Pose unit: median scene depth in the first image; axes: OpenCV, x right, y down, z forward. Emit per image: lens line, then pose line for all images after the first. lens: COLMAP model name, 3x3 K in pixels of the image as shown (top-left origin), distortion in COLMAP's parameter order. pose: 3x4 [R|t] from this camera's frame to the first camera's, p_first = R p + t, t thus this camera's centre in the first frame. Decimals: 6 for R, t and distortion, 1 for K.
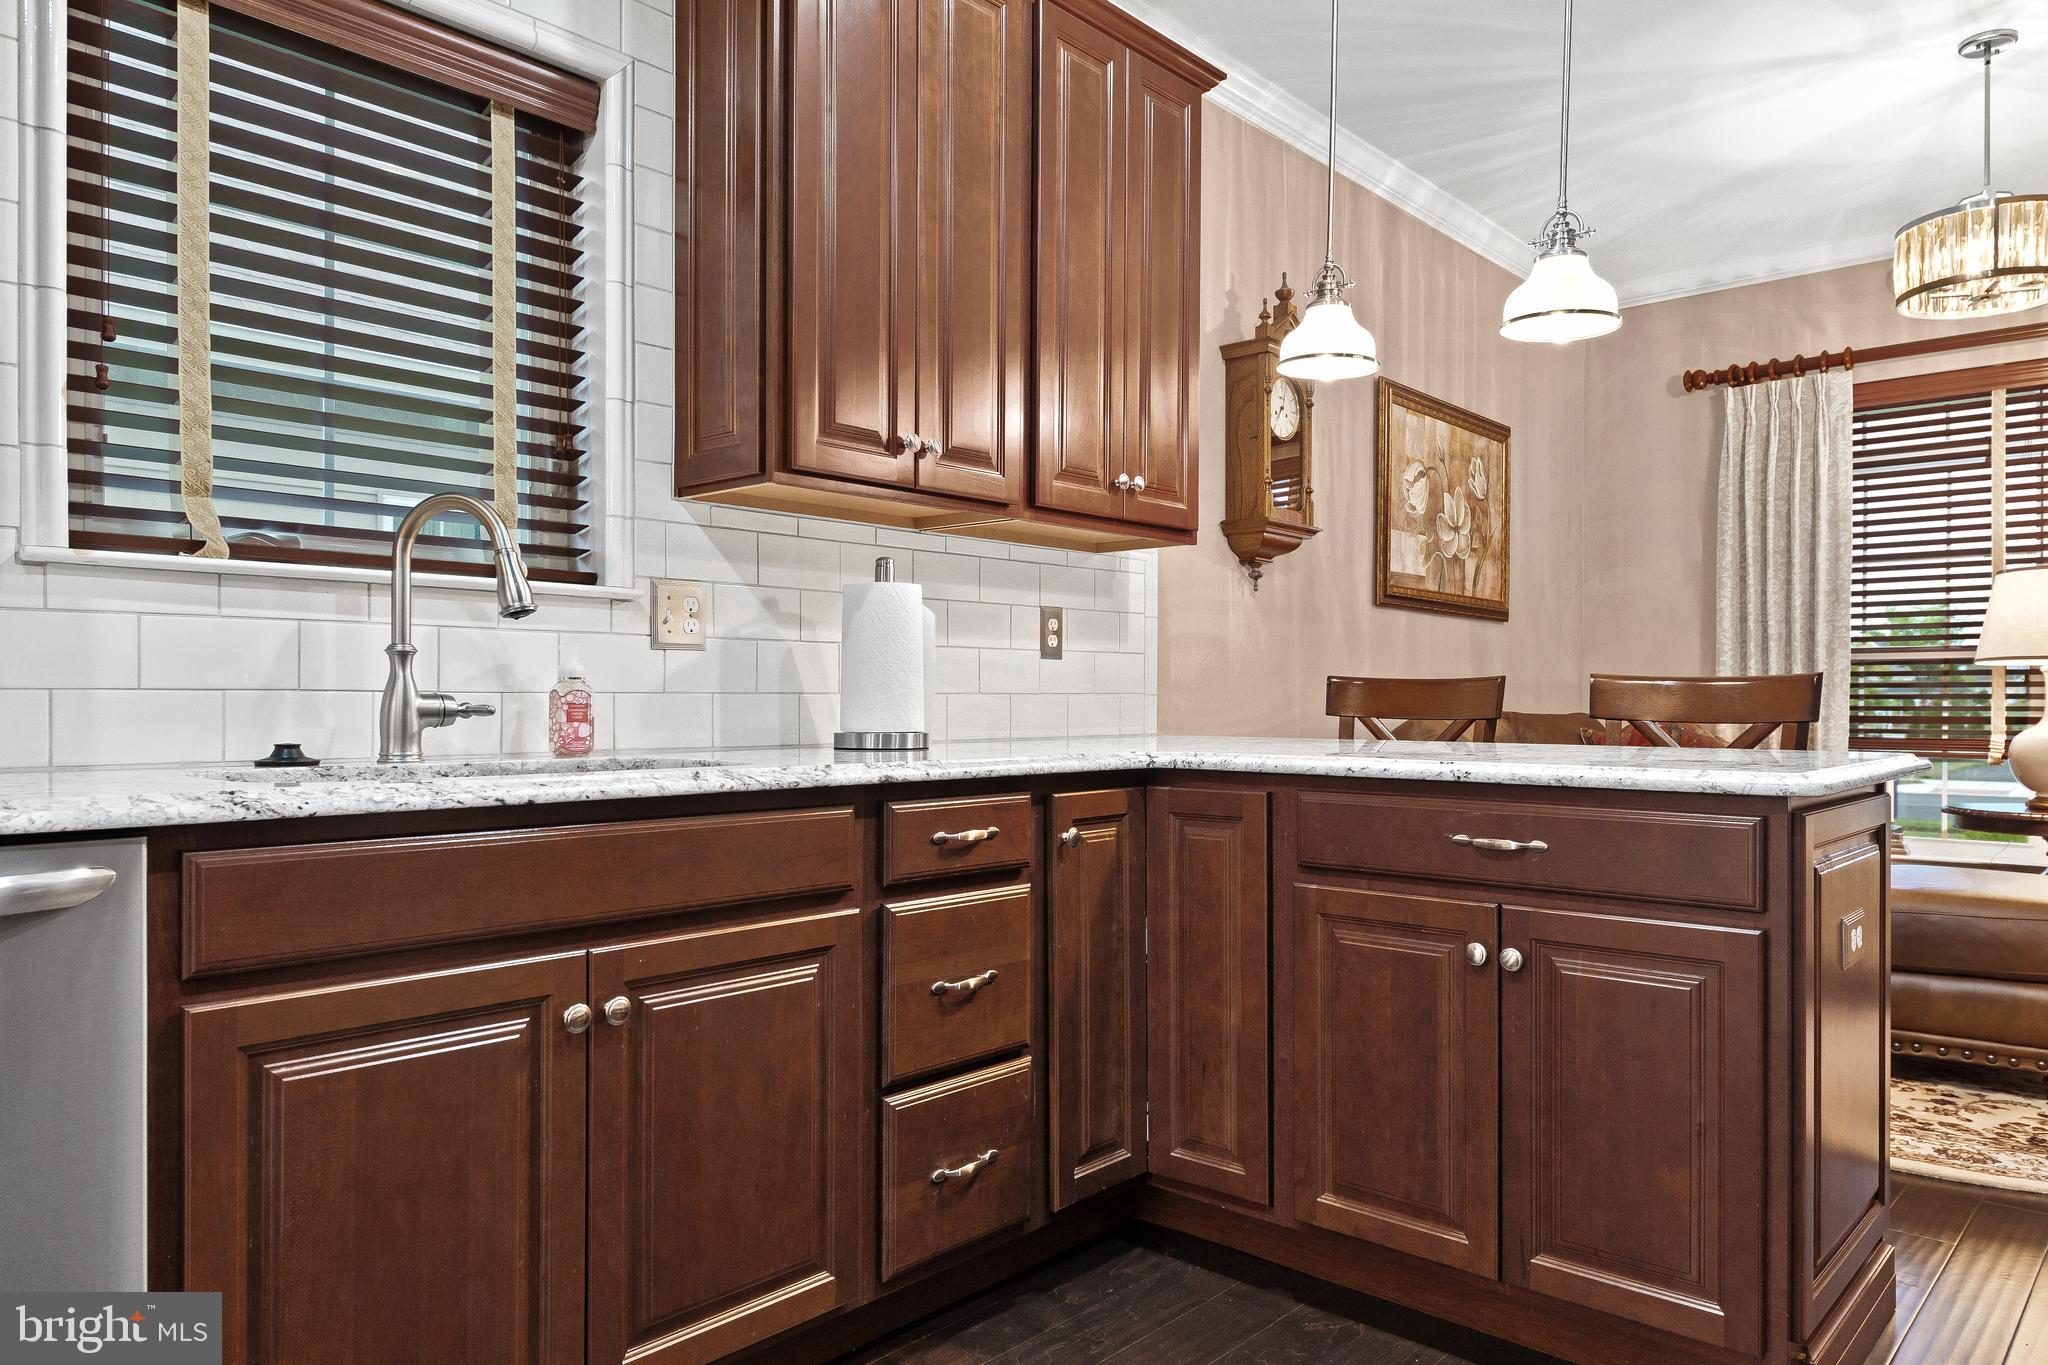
lens RADIAL K [[1350.7, 0, 1024.9], [0, 1350.7, 705.0], [0, 0, 1]] dist [0.020235, -0.007199]
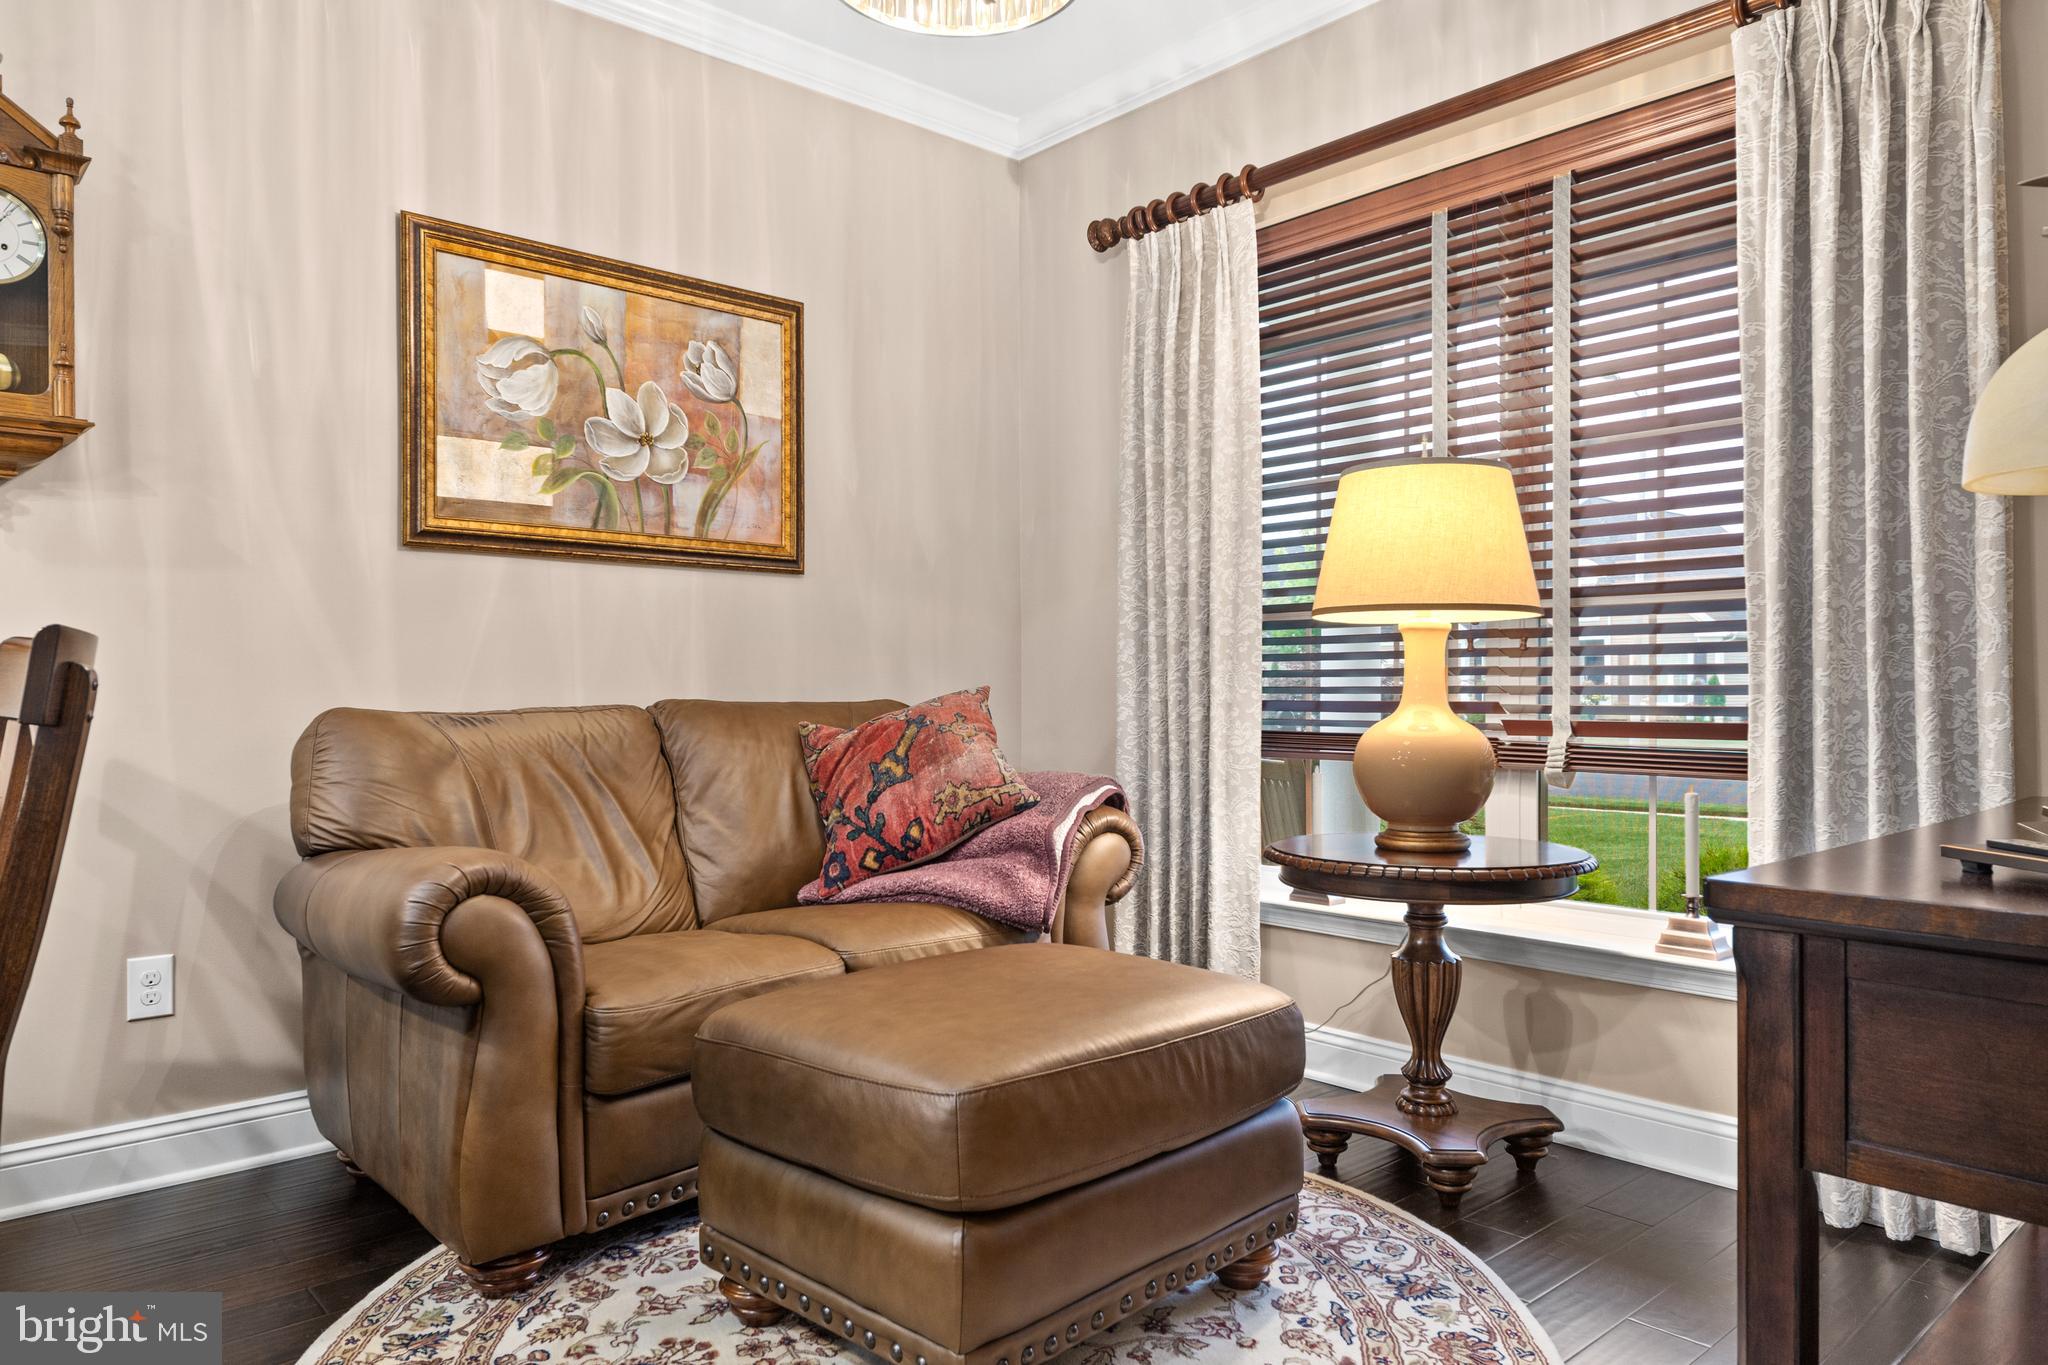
lens RADIAL K [[1350.7, 0, 1024.9], [0, 1350.7, 705.0], [0, 0, 1]] dist [0.020235, -0.007199]
pose [[0.995014, -0.008359, -0.099386, 0.829715], [0.009272, 0.999919, 0.008728, 0.003717], [0.099305, -0.009606, 0.995011, 0.454550]]
